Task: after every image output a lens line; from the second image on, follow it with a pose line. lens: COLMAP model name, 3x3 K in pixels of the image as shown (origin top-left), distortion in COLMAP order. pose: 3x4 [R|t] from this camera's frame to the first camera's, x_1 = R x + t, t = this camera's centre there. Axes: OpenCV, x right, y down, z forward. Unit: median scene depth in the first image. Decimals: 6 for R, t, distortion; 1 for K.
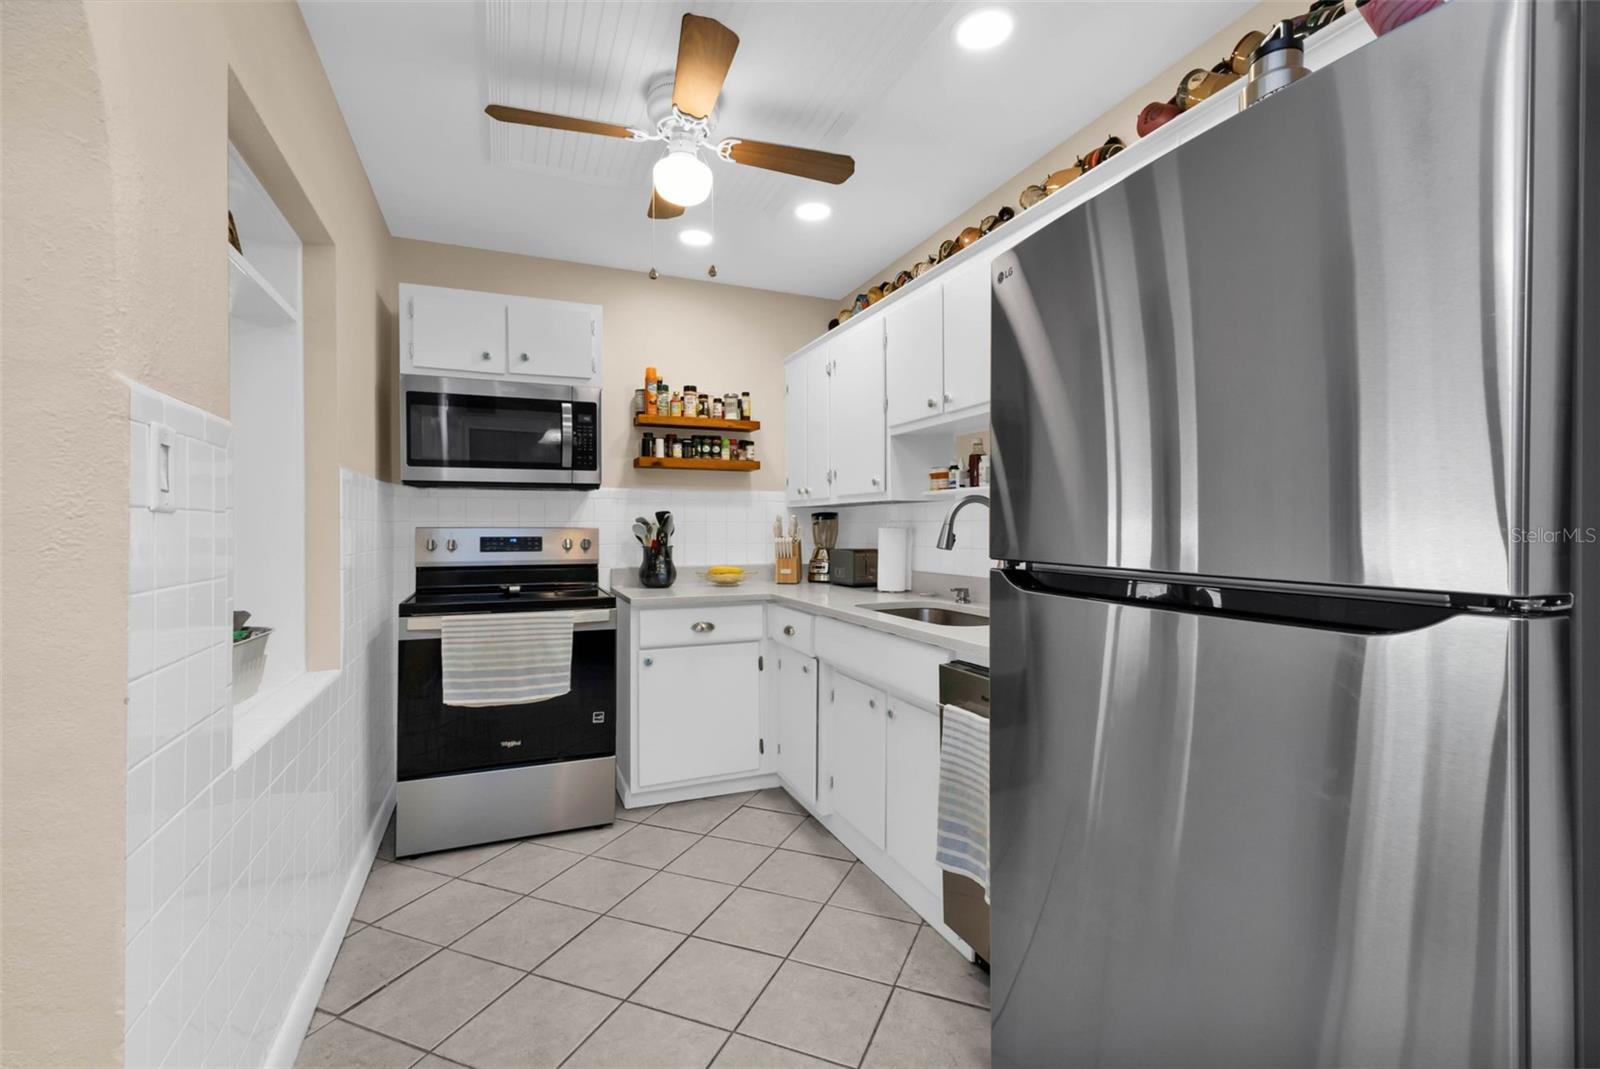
lens RADIAL K [[740.3, 0, 781.1], [0, 740.3, 530.7], [0, 0, 1]] dist [0.025578, -0.000371]
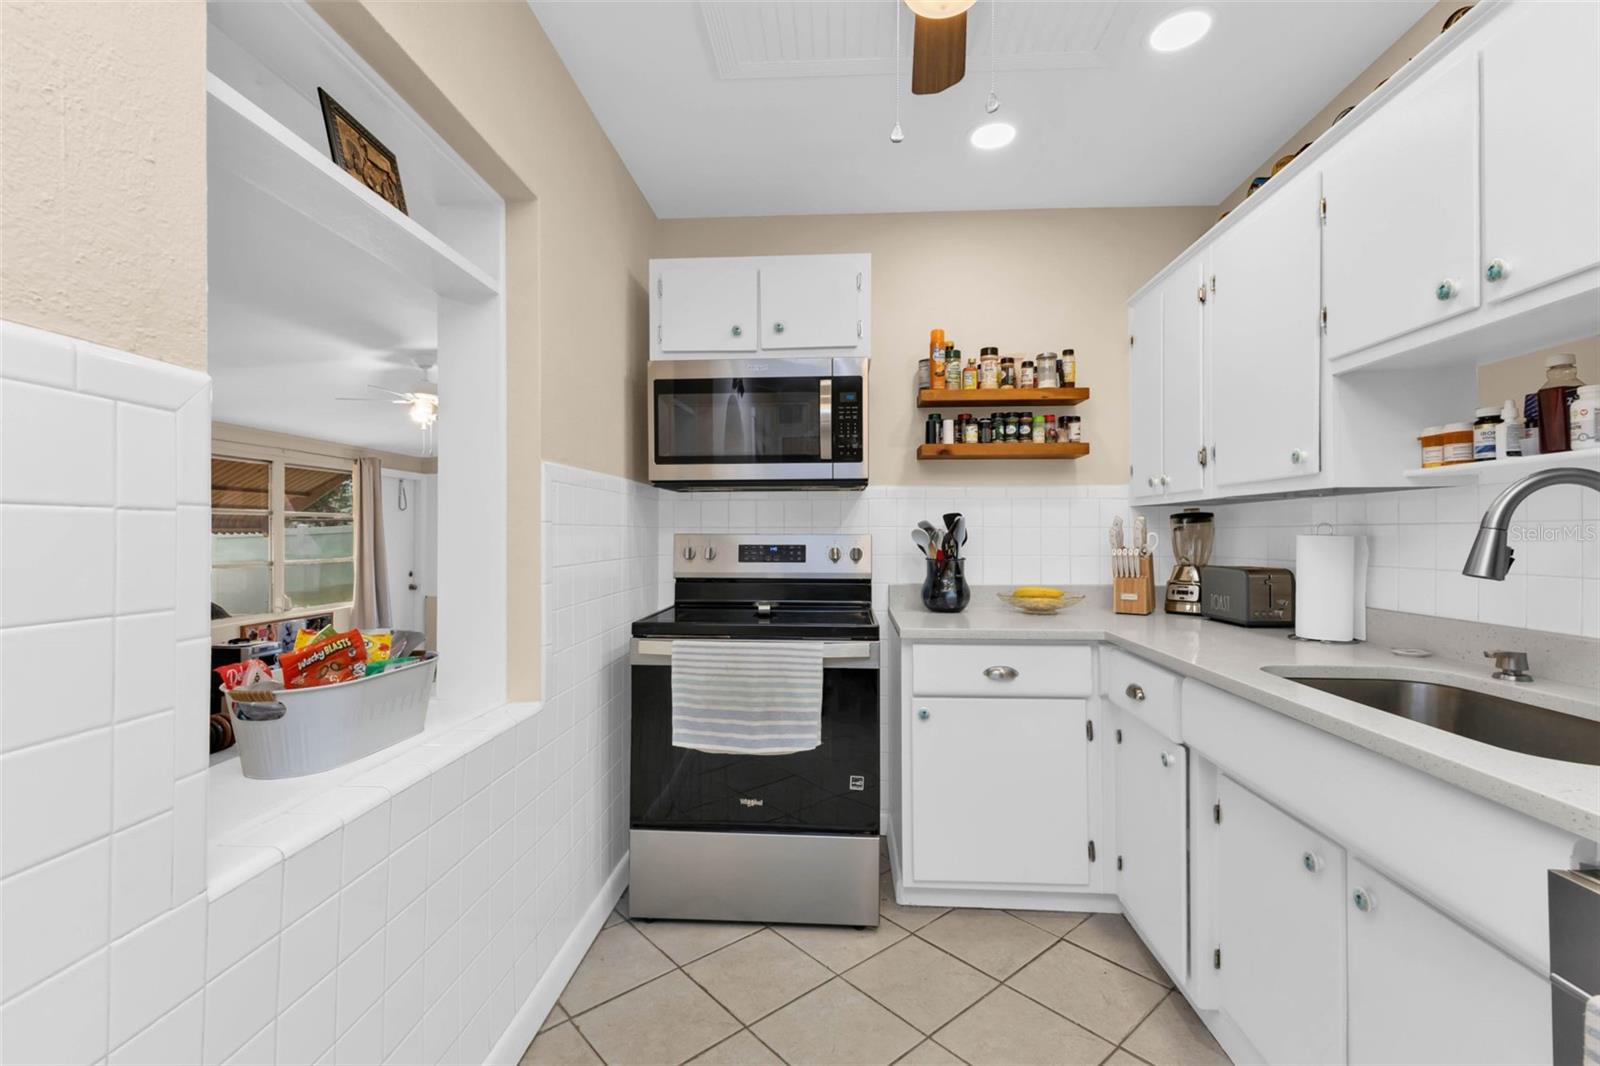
lens RADIAL K [[740.3, 0, 781.1], [0, 740.3, 529.2], [0, 0, 1]] dist [0.025578, -0.000371]
pose [[0.908101, -0.001299, -0.418750, 0.002673], [-0.003634, 0.999933, -0.010982, -0.000409], [0.418736, 0.011495, 0.908035, 0.252085]]
